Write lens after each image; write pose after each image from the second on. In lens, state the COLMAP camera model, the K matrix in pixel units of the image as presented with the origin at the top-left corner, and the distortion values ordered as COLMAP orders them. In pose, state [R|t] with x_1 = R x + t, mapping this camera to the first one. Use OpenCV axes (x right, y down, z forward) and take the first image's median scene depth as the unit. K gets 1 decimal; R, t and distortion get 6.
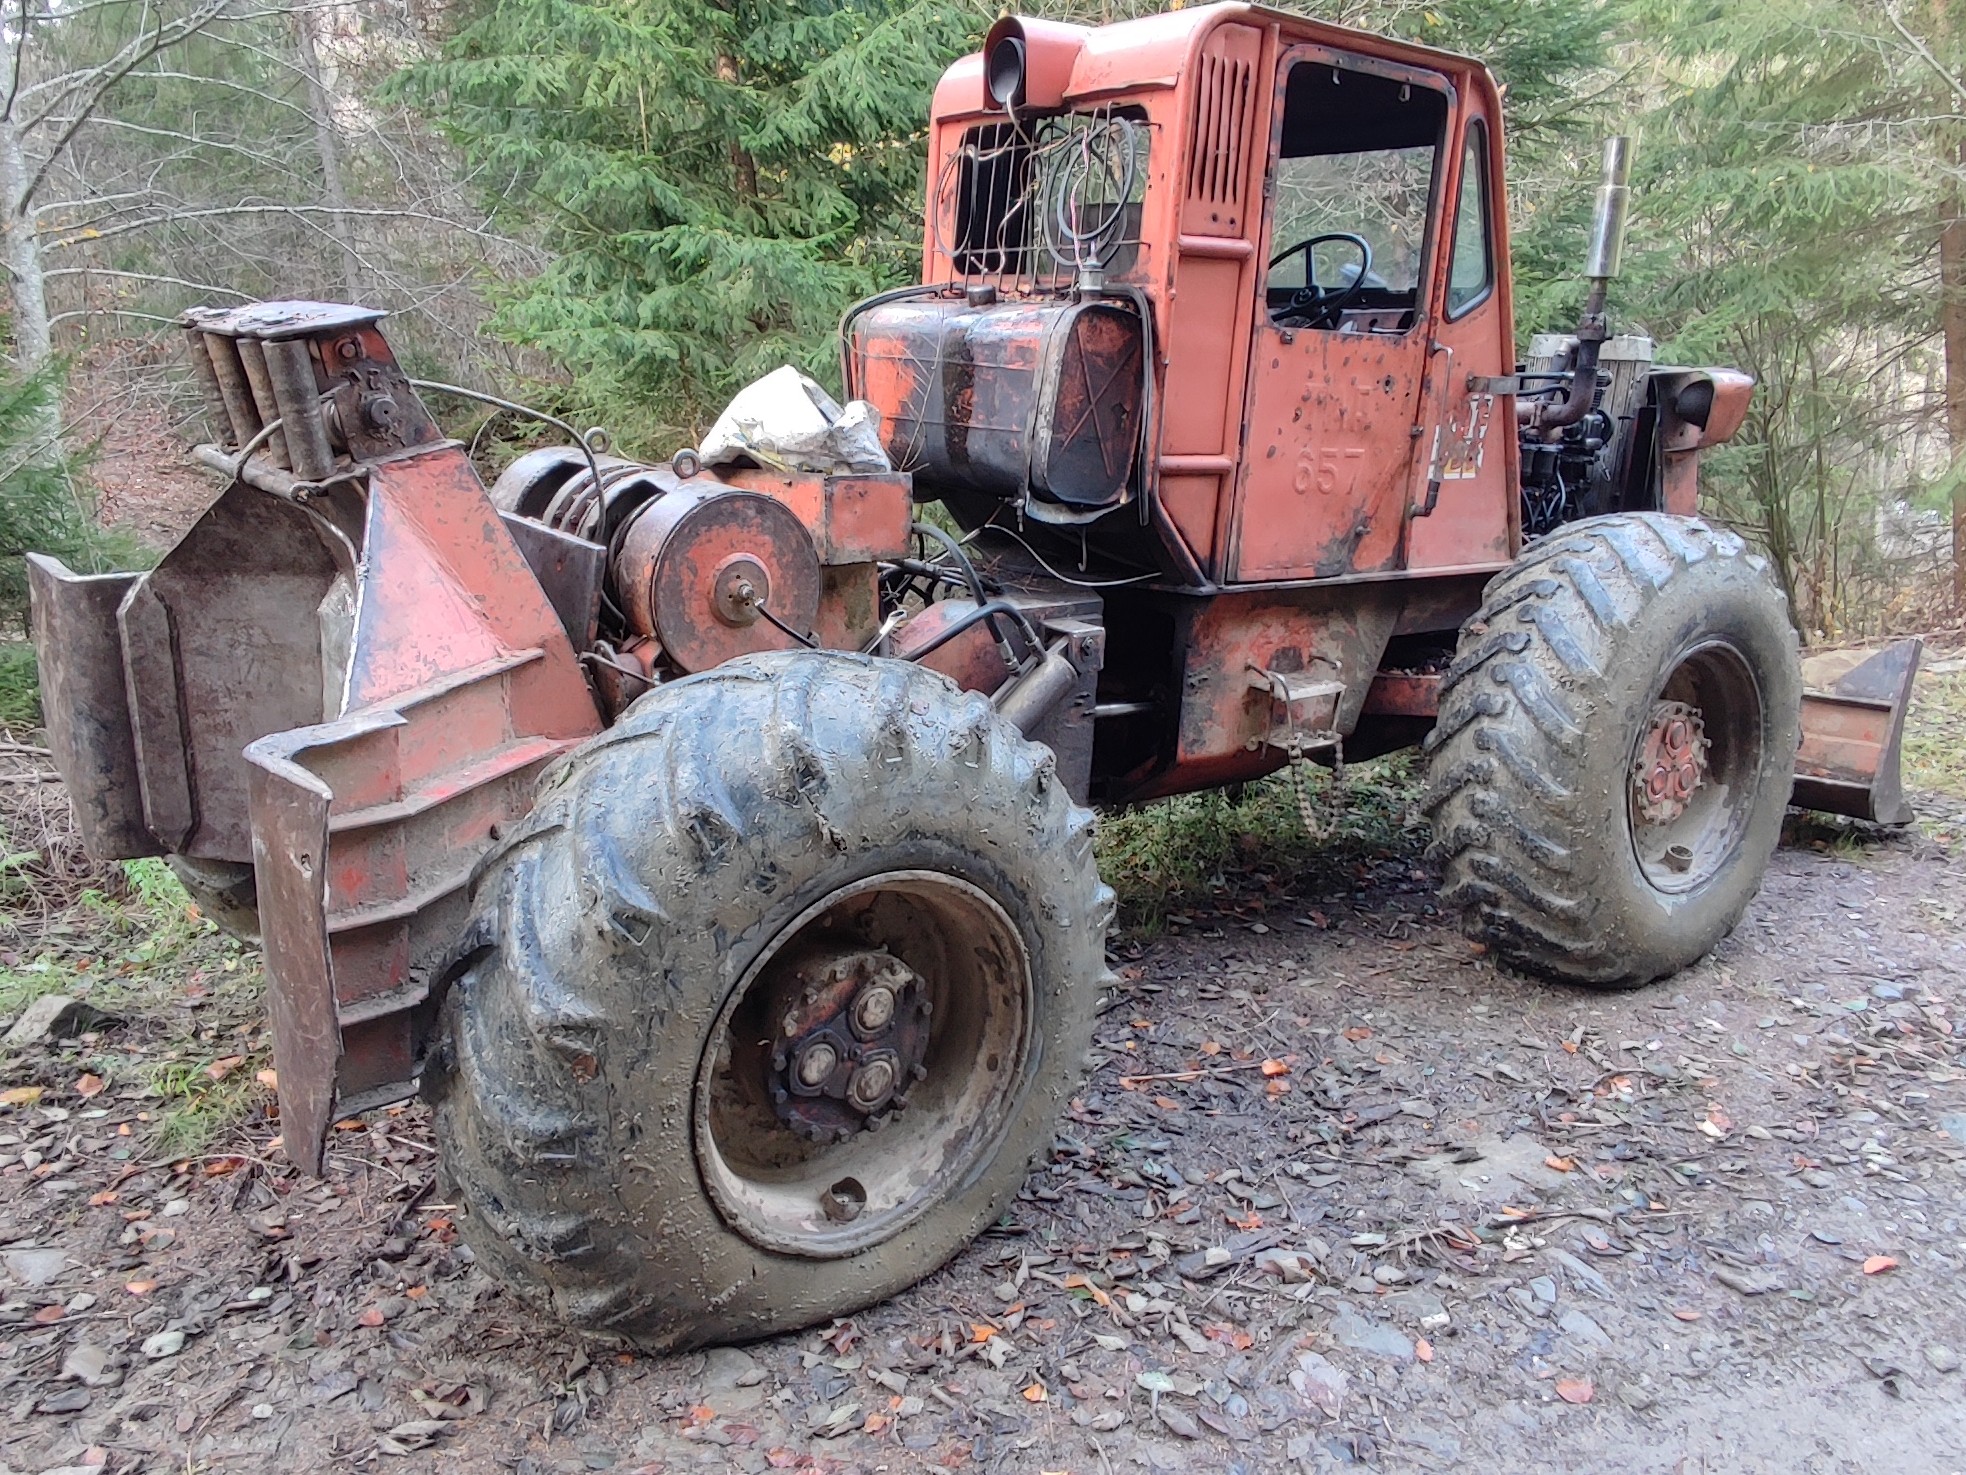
lens RADIAL K [[1371.7, 0, 983.0], [0, 1371.7, 737.5], [0, 0, 1]] dist [-0.014499, -0.003655]
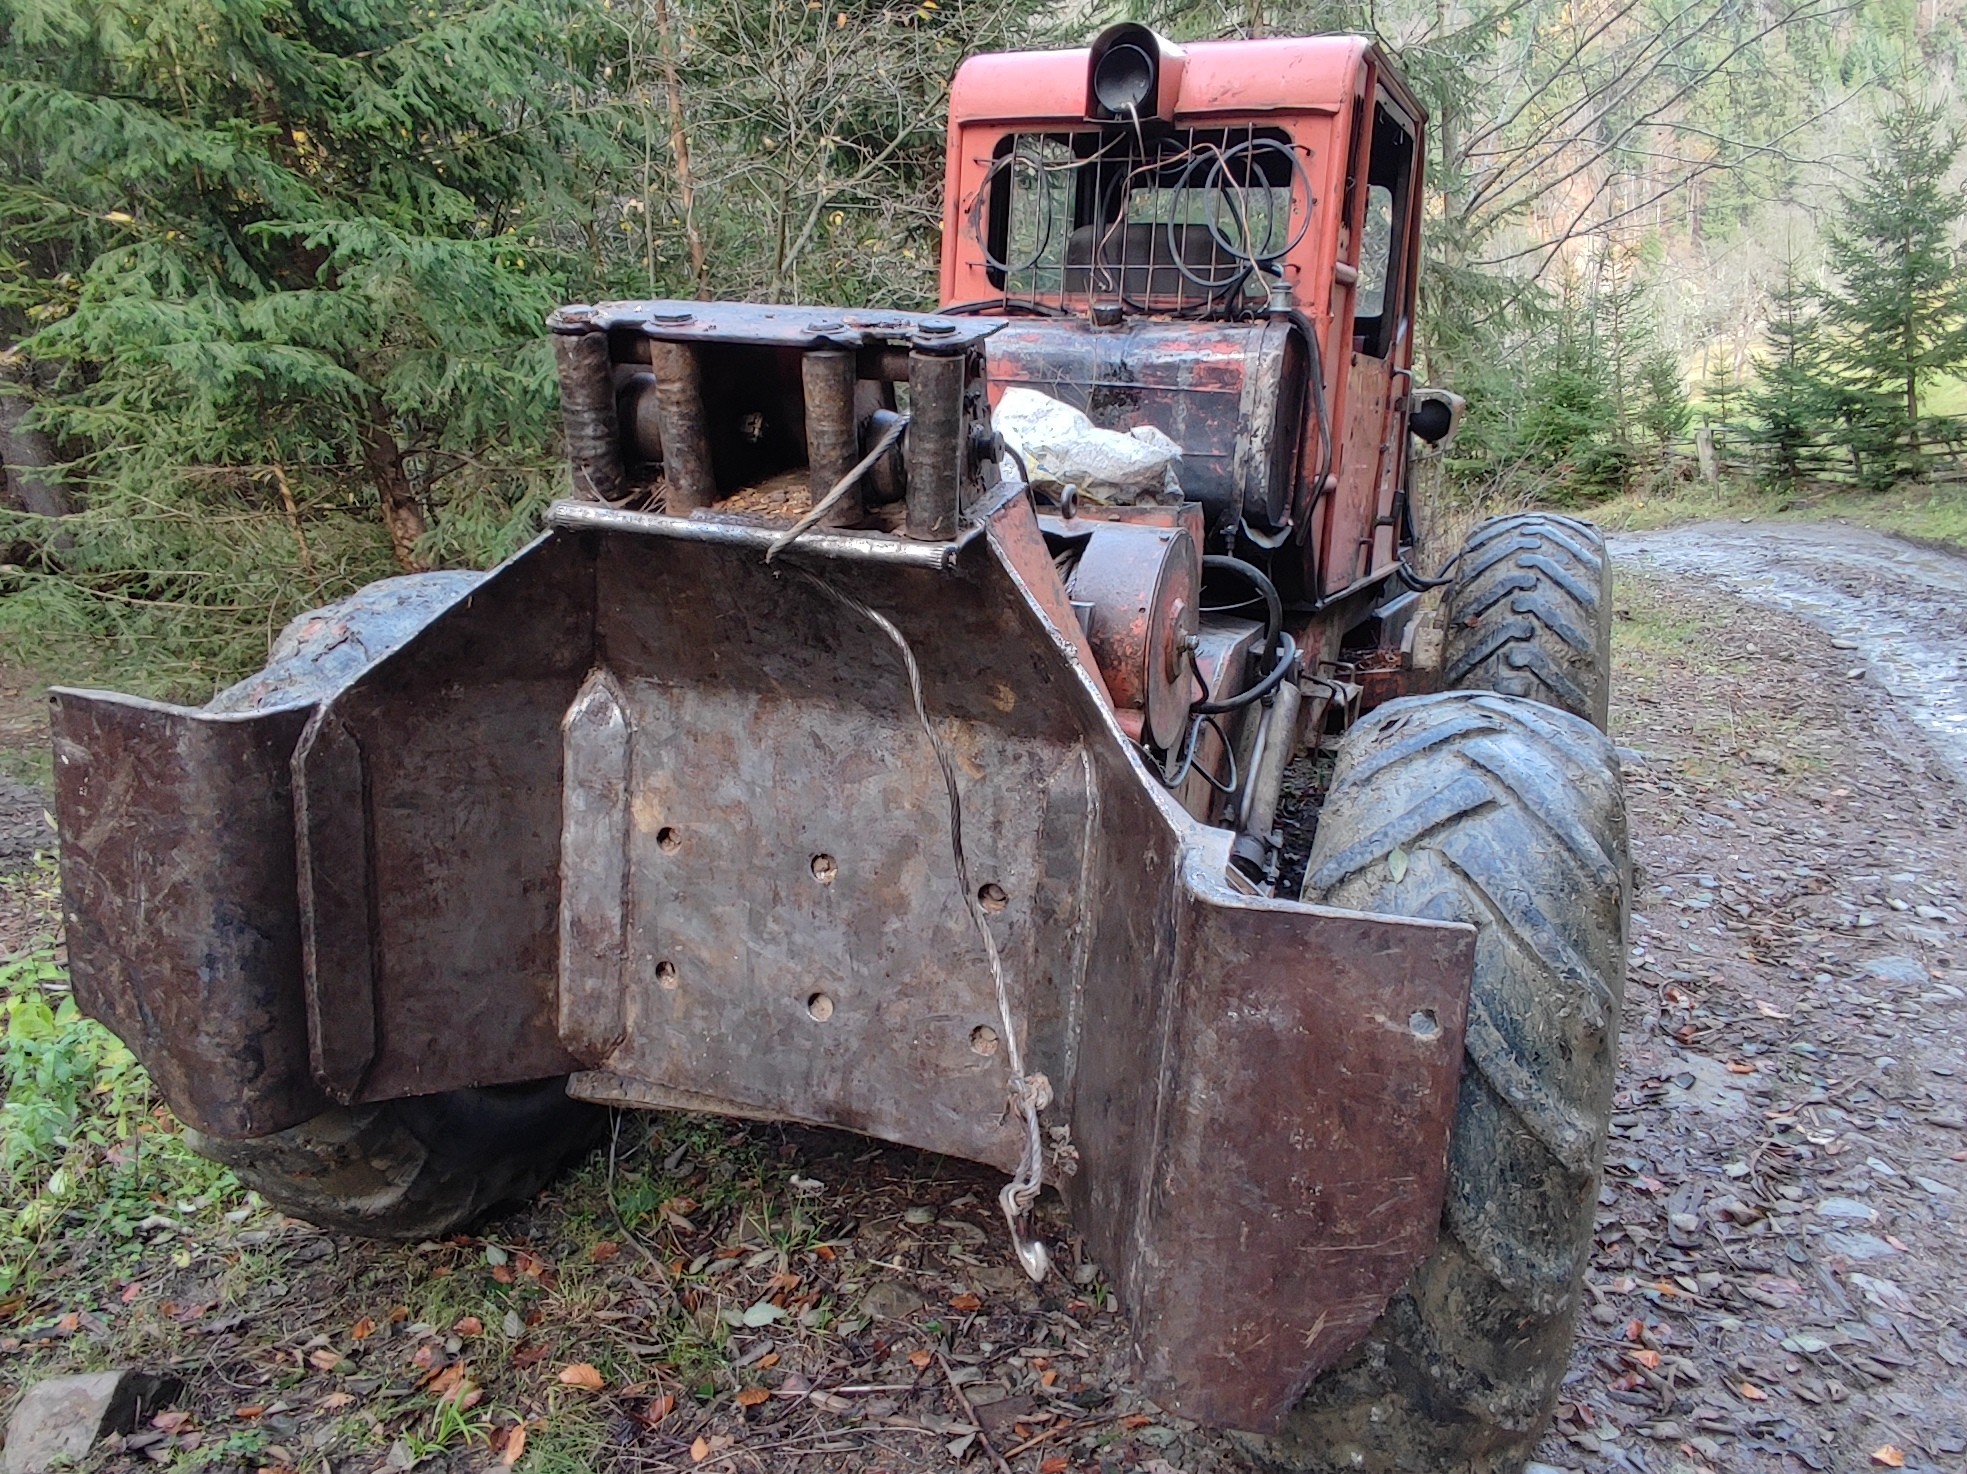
lens RADIAL K [[1372.4, 0, 983.5], [0, 1372.4, 737.0], [0, 0, 1]] dist [-0.014499, -0.003655]
pose [[0.874776, -0.121548, 0.469033, -0.615656], [0.128693, 0.991540, 0.016934, -0.067158], [-0.467124, 0.045547, 0.883018, 0.243366]]
